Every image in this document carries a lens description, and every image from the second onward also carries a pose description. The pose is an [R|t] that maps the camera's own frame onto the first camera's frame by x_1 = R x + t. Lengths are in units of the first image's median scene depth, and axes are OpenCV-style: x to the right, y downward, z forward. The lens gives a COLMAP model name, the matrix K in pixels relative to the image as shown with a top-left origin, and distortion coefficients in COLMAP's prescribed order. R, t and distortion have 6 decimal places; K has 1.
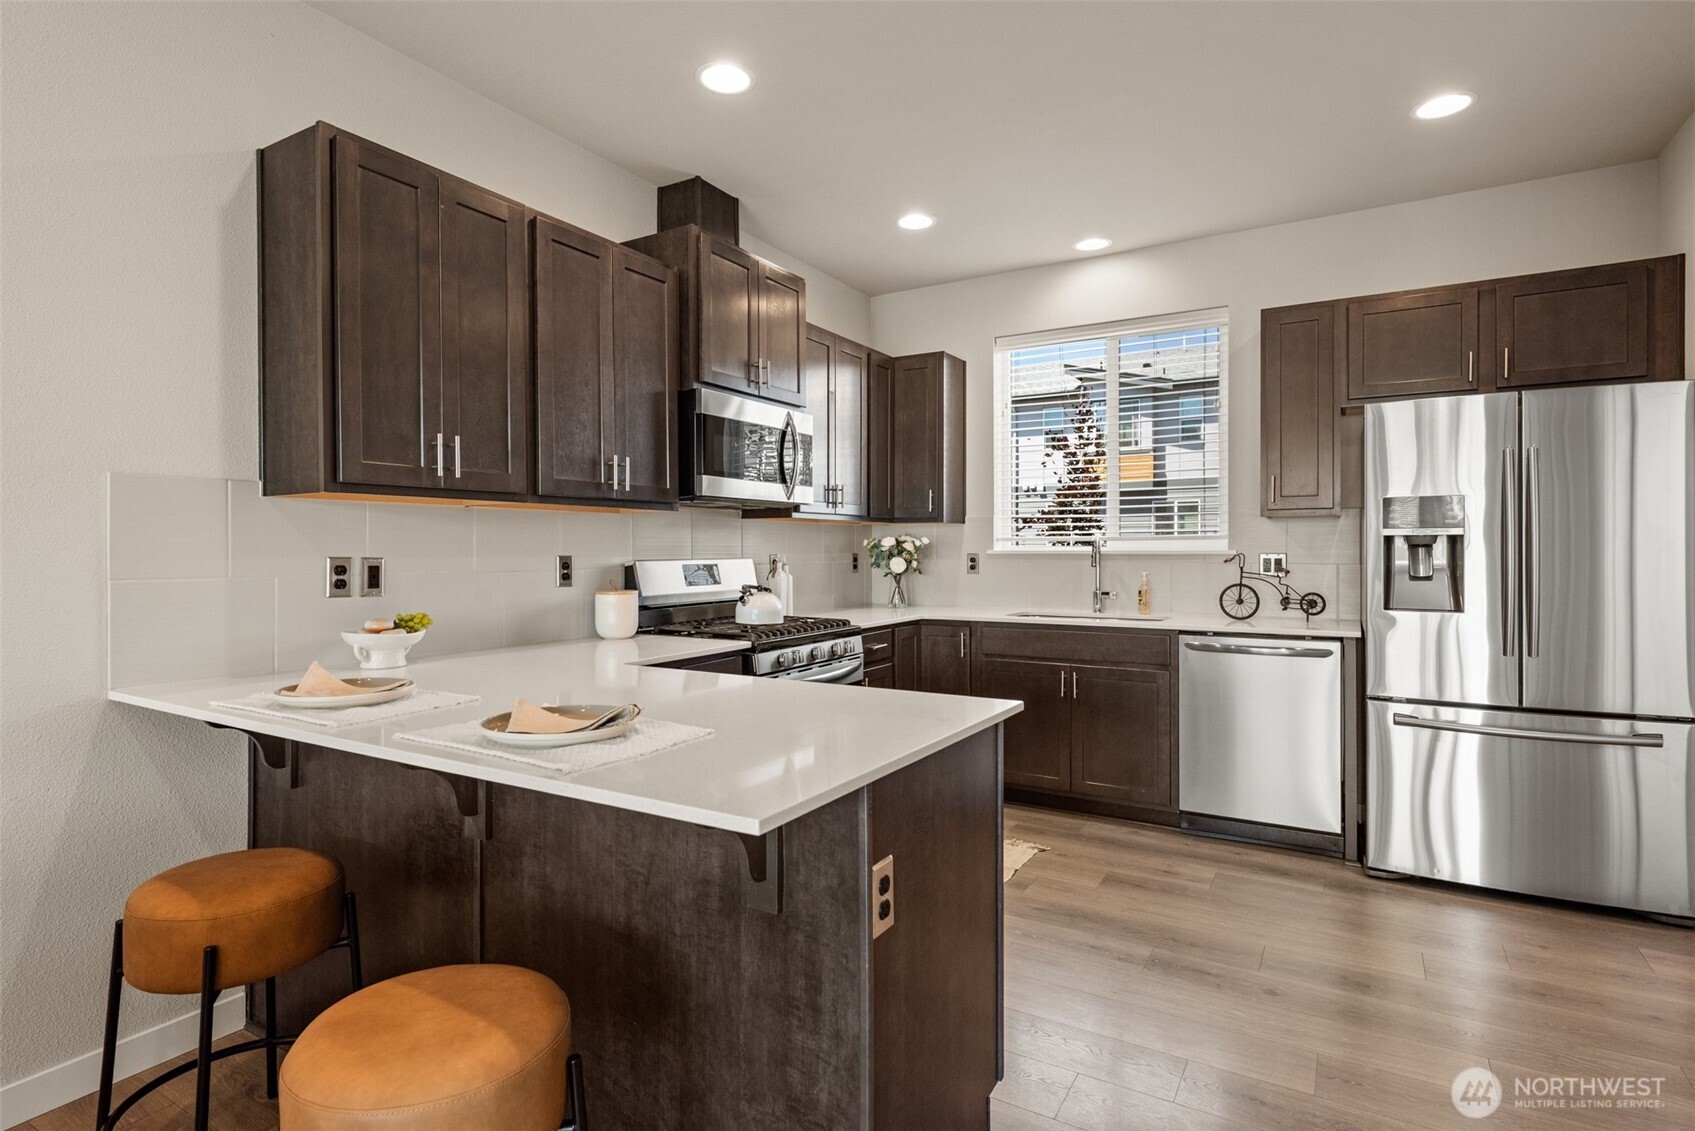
lens RADIAL K [[873.1, 0, 847.3], [0, 873.1, 552.5], [0, 0, 1]] dist [0.000926, 0.000072]
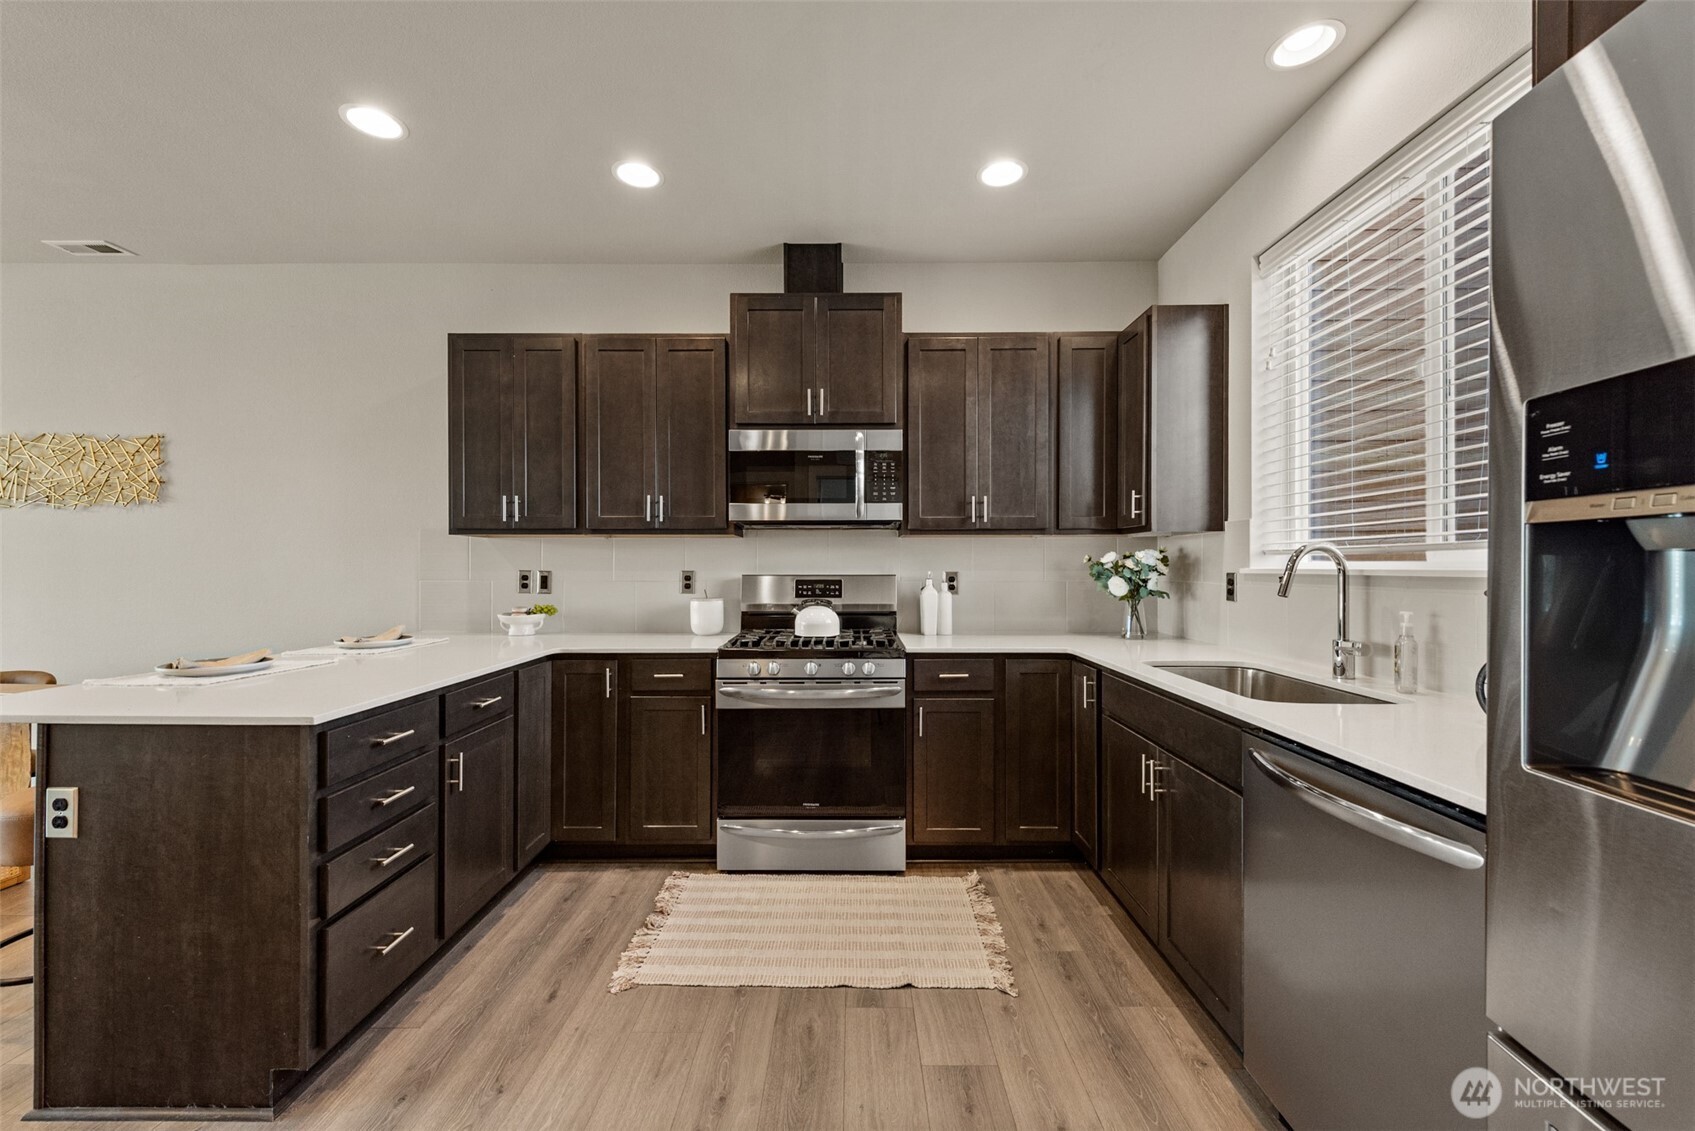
lens RADIAL K [[680.0, 0, 849.0], [0, 680.0, 570.4], [0, 0, 1]] dist [0.022185, -0.008160]
pose [[0.492224, 0.006545, -0.870444, 0.716788], [-0.004960, 0.999977, 0.004715, -0.003210], [0.870455, 0.001997, 0.492245, 0.684399]]
